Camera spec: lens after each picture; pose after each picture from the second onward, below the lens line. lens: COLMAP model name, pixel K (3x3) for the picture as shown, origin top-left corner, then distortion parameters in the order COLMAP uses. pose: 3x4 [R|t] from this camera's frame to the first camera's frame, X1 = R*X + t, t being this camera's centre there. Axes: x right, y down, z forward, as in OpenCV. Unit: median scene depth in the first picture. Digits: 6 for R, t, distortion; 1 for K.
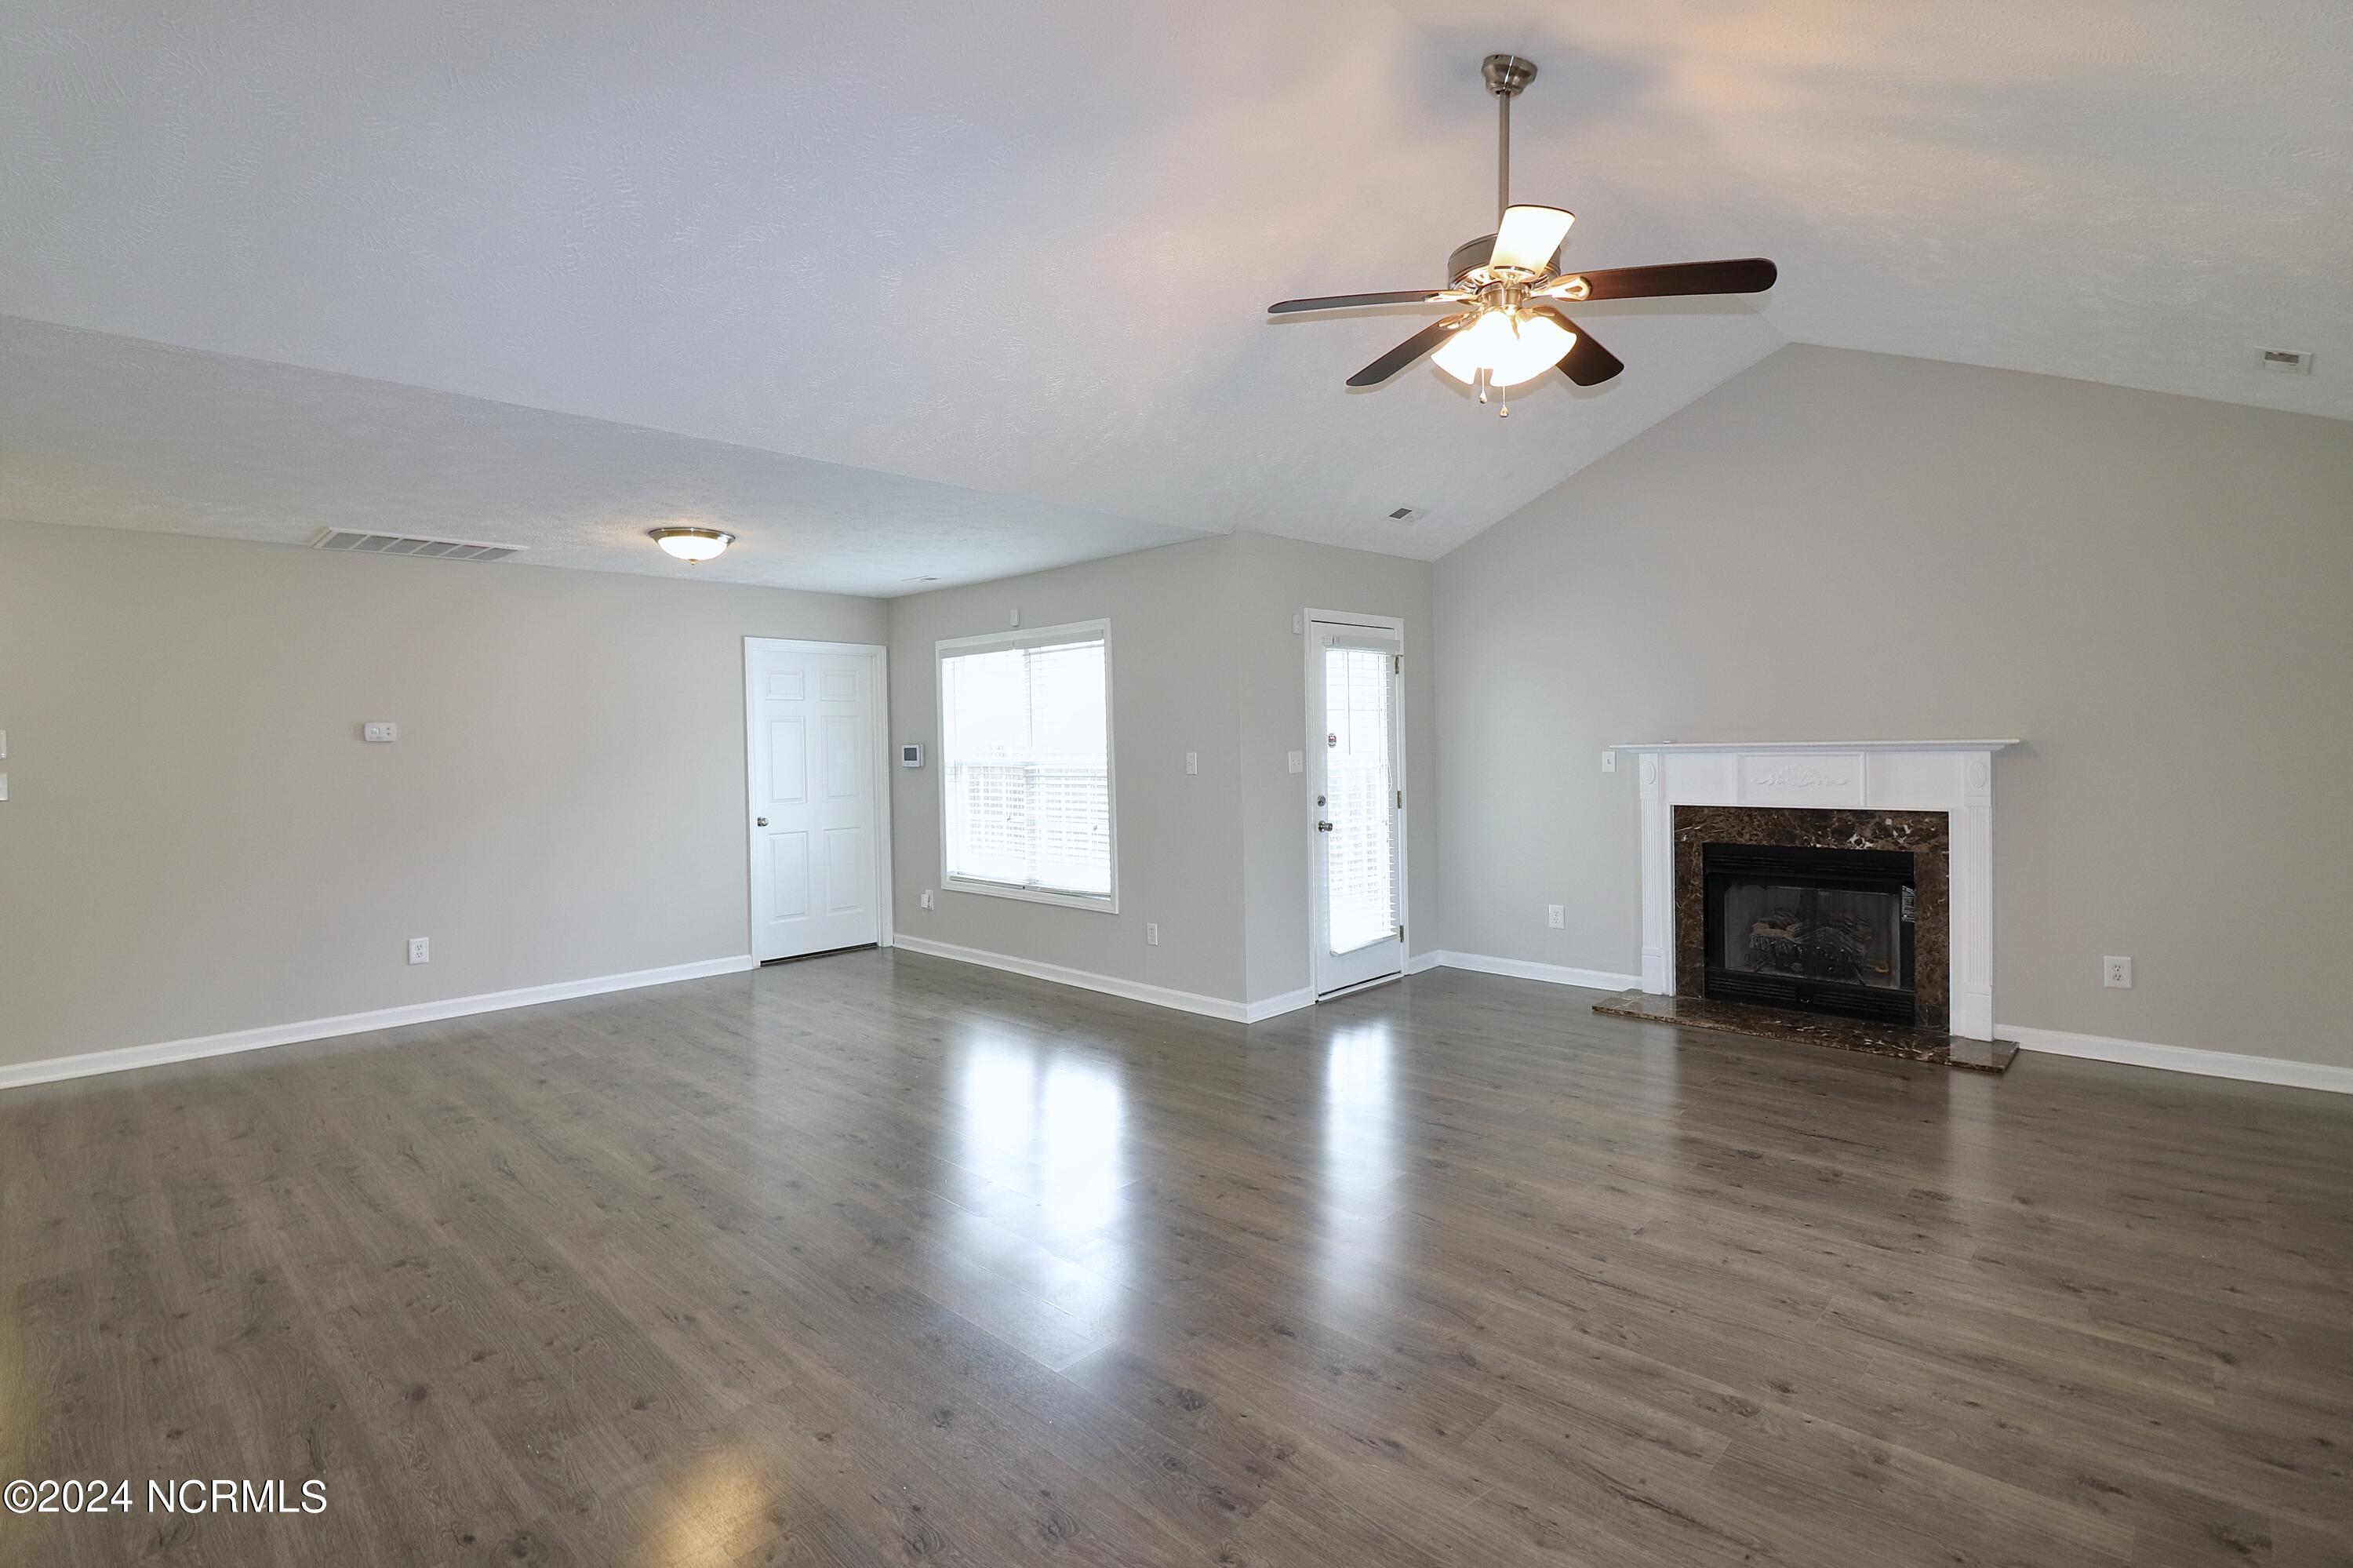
lens RADIAL K [[1129.4, 0, 1142.2], [0, 1129.4, 769.2], [0, 0, 1]] dist [0.002715, -0.014499]
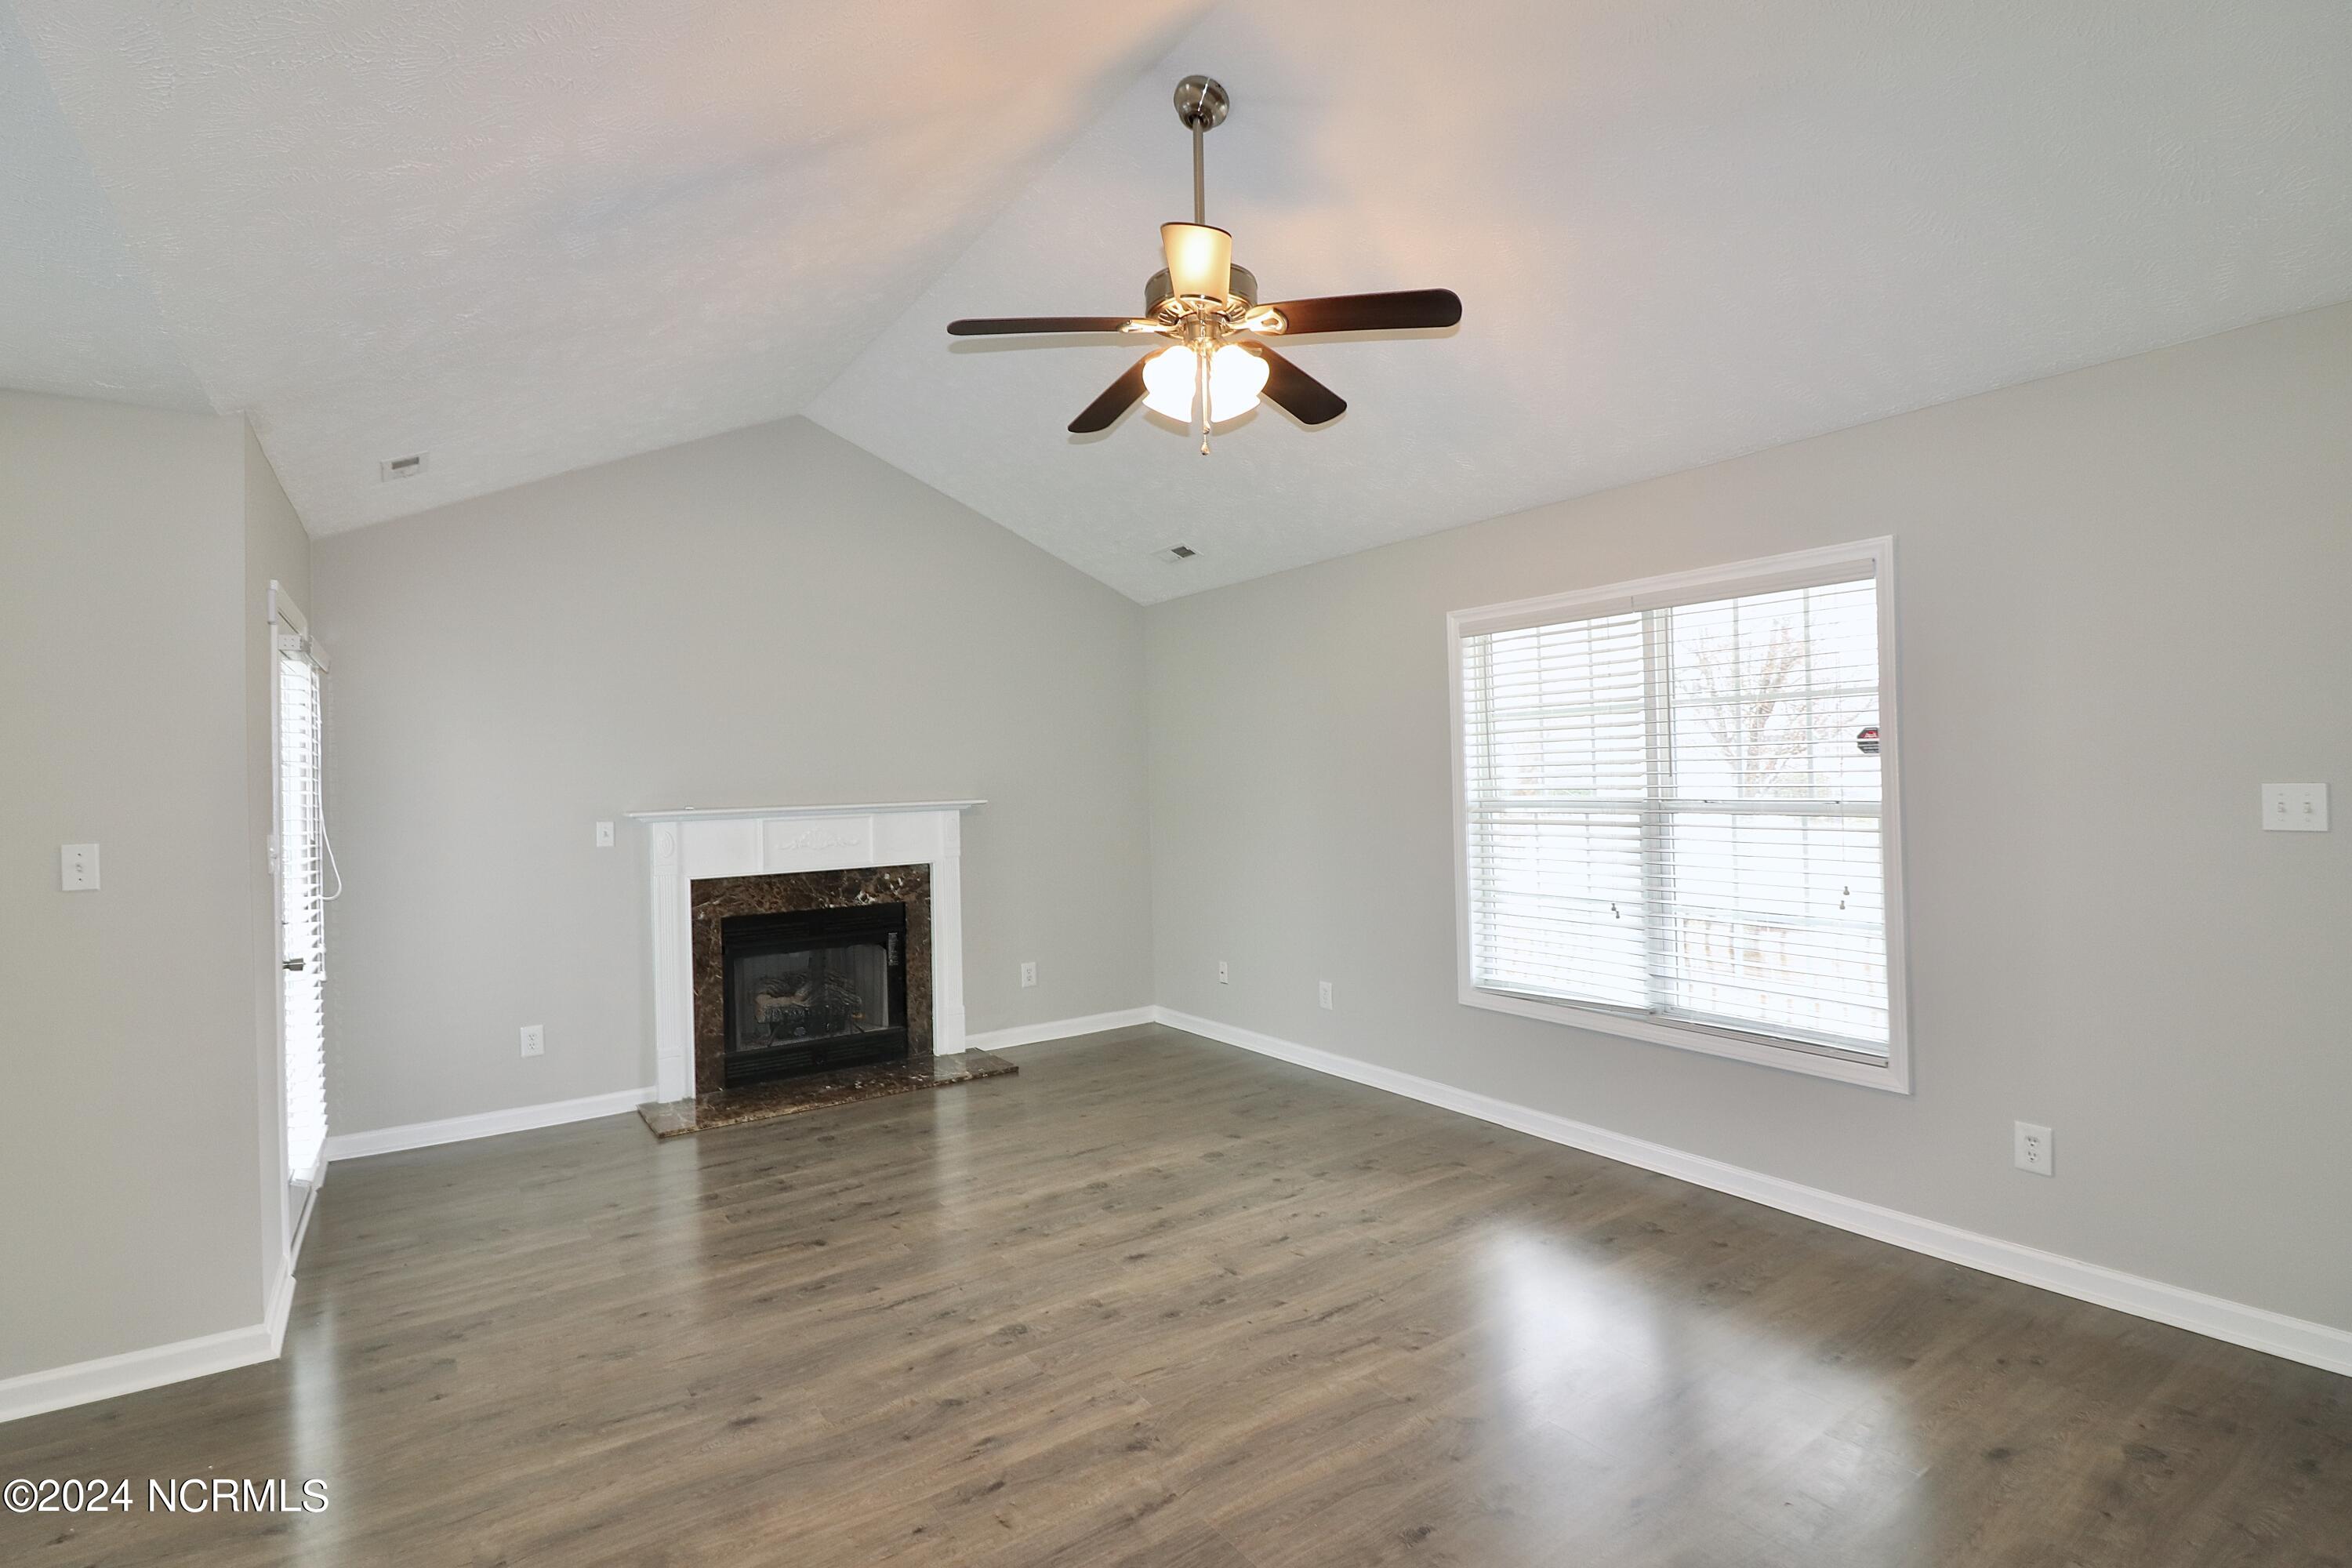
lens RADIAL K [[1128.9, 0, 1141.7], [0, 1128.9, 769.2], [0, 0, 1]] dist [0.002715, -0.014499]
pose [[0.180318, 0.021675, 0.983370, -0.380267], [0.043712, 0.998593, -0.030025, -0.014197], [-0.982637, 0.048399, 0.179117, 0.552119]]
